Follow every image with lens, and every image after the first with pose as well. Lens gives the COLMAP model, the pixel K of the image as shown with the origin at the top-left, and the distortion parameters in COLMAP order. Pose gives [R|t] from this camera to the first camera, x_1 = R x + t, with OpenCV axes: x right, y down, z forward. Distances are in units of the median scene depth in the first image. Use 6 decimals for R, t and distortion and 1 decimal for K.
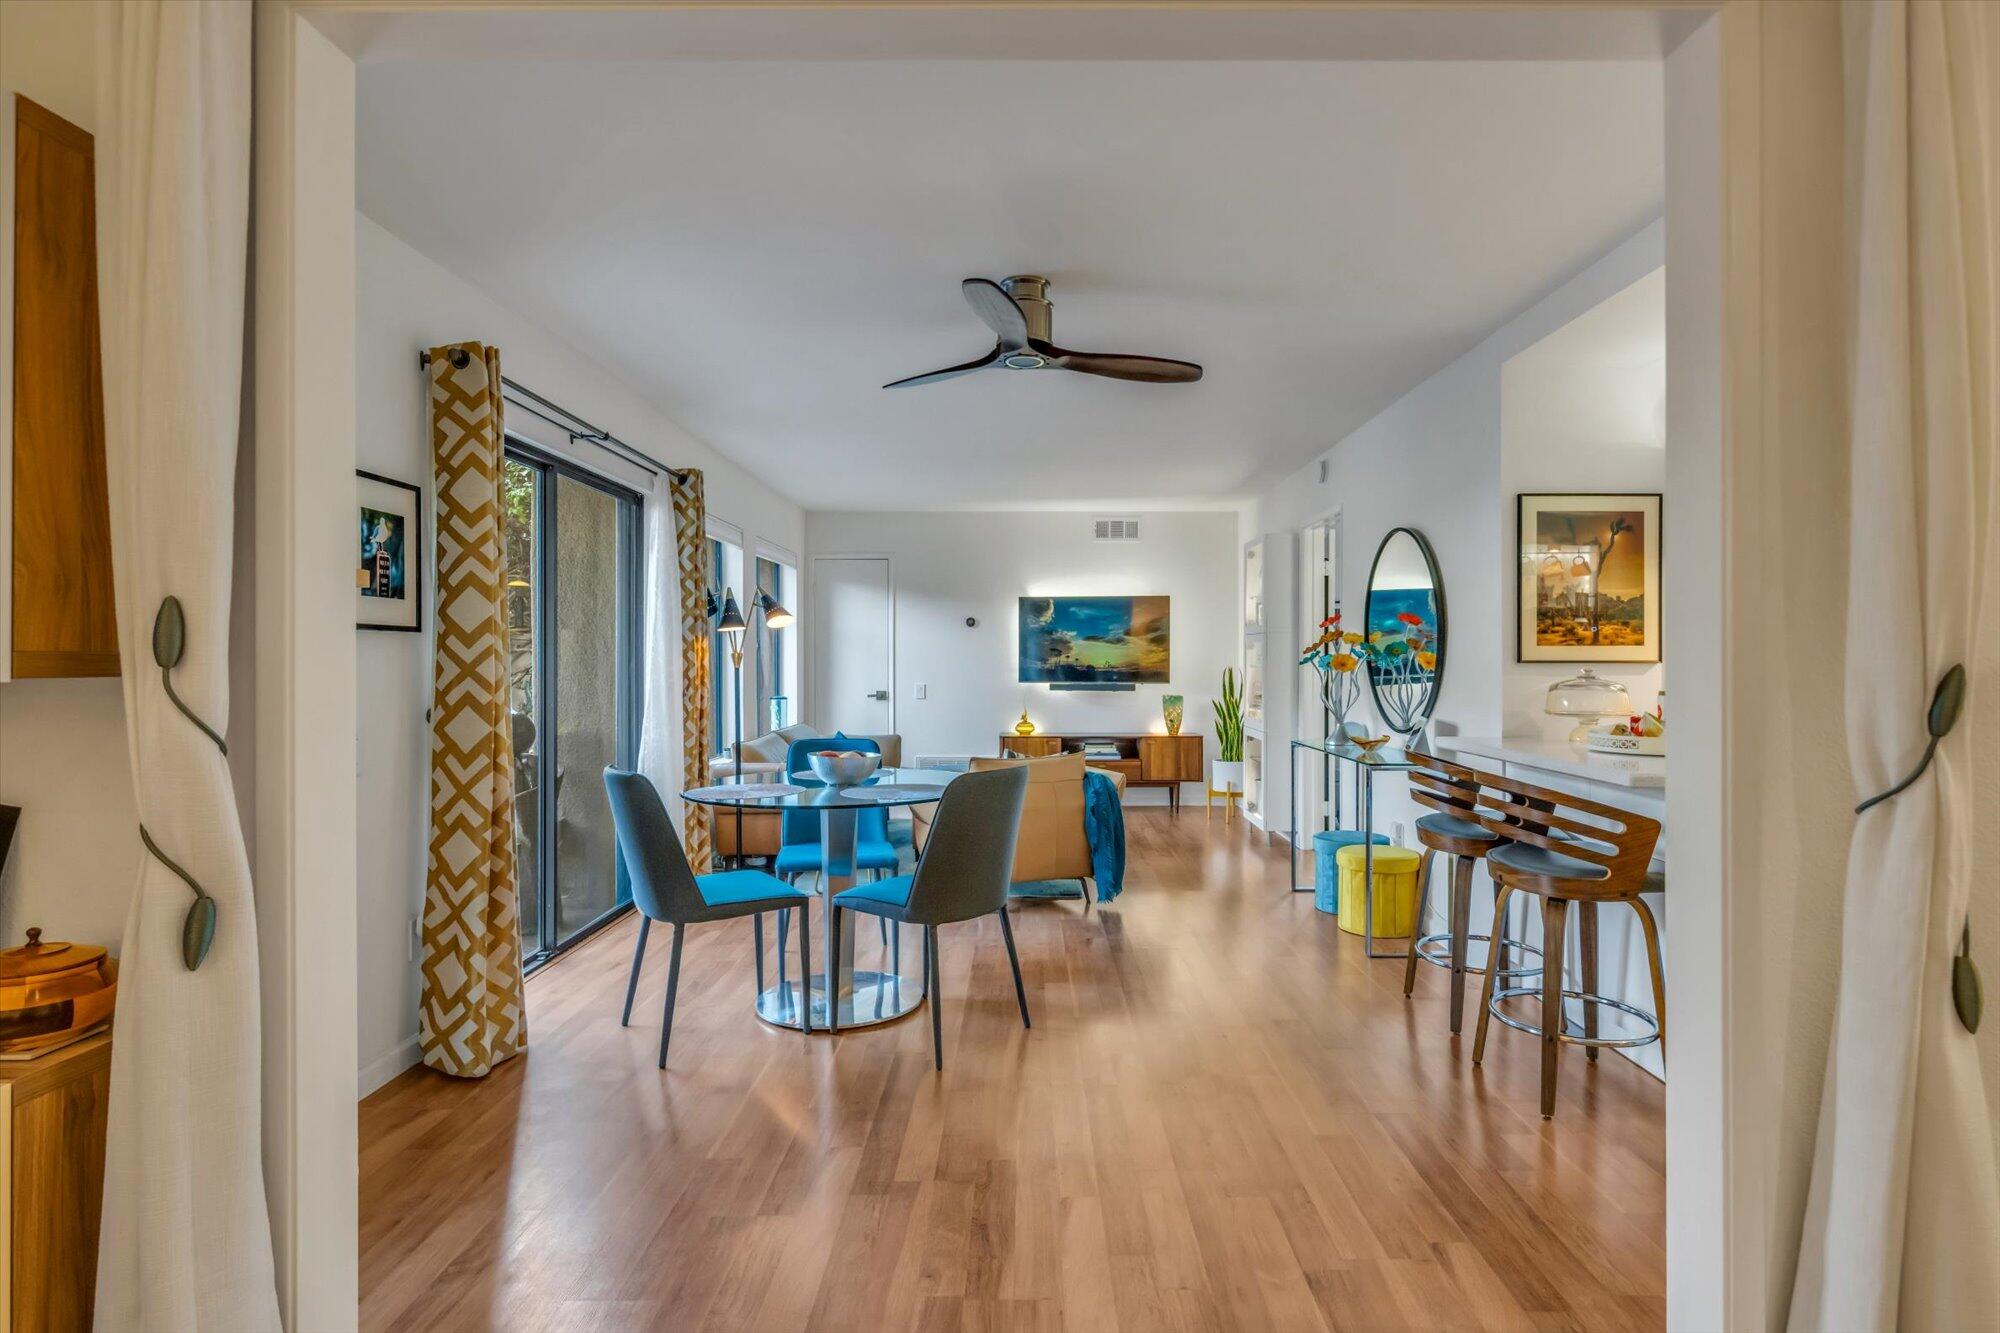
lens RADIAL K [[995.1, 0, 1021.6], [0, 995.1, 663.9], [0, 0, 1]] dist [0.001285, 0.000157]
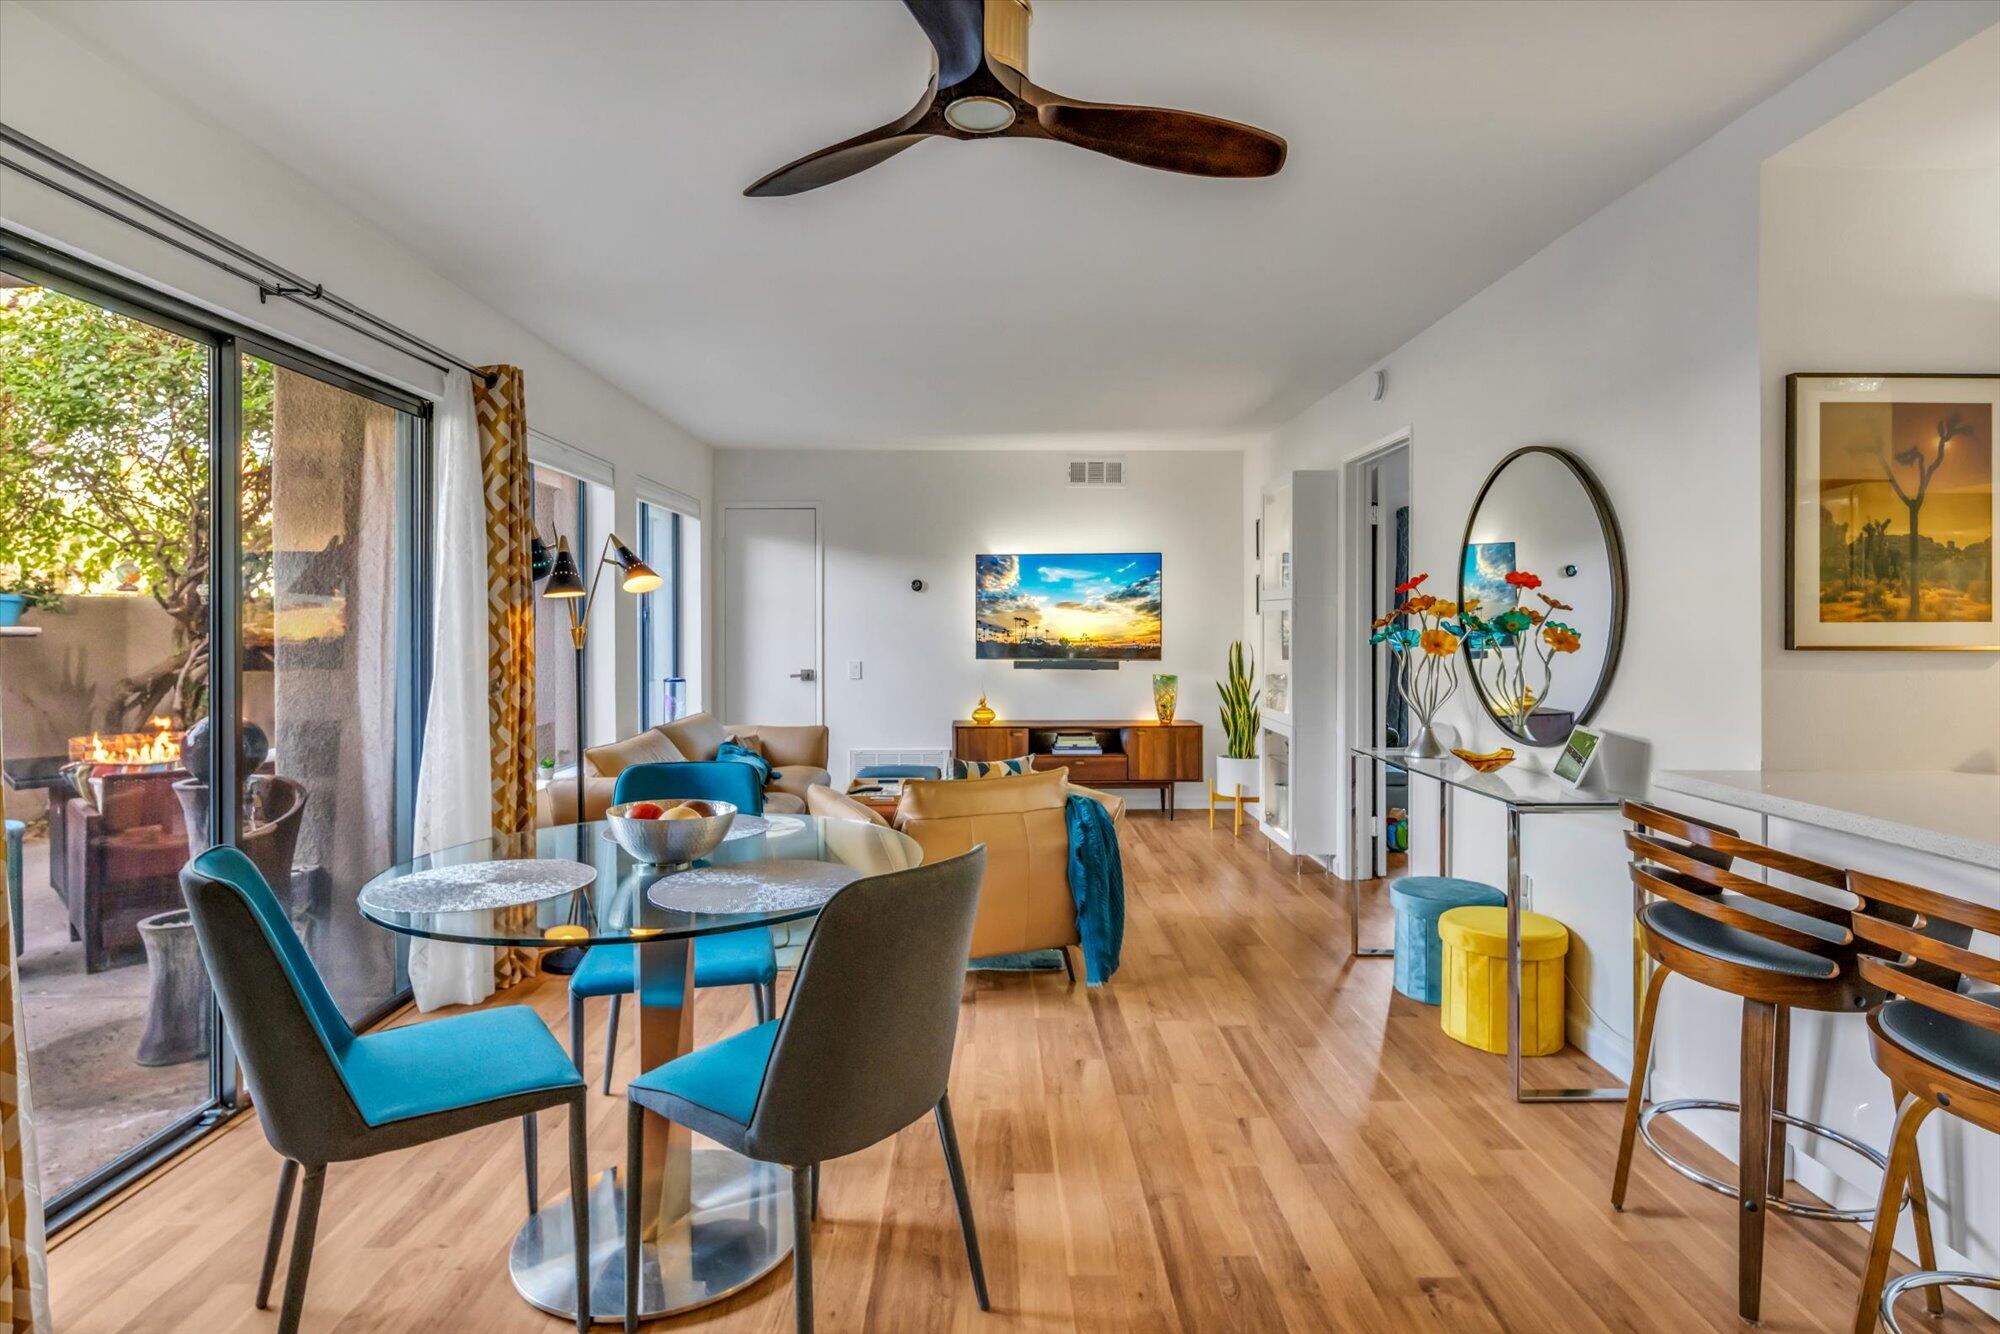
lens RADIAL K [[1009.6, 0, 1005.2], [0, 1009.6, 625.7], [0, 0, 1]] dist [0.000006, -0.000032]
pose [[0.999736, -0.001602, 0.022923, 0.003253], [0.001656, 0.999996, -0.002314, -0.011147], [-0.022919, 0.002351, 0.999735, 0.280779]]
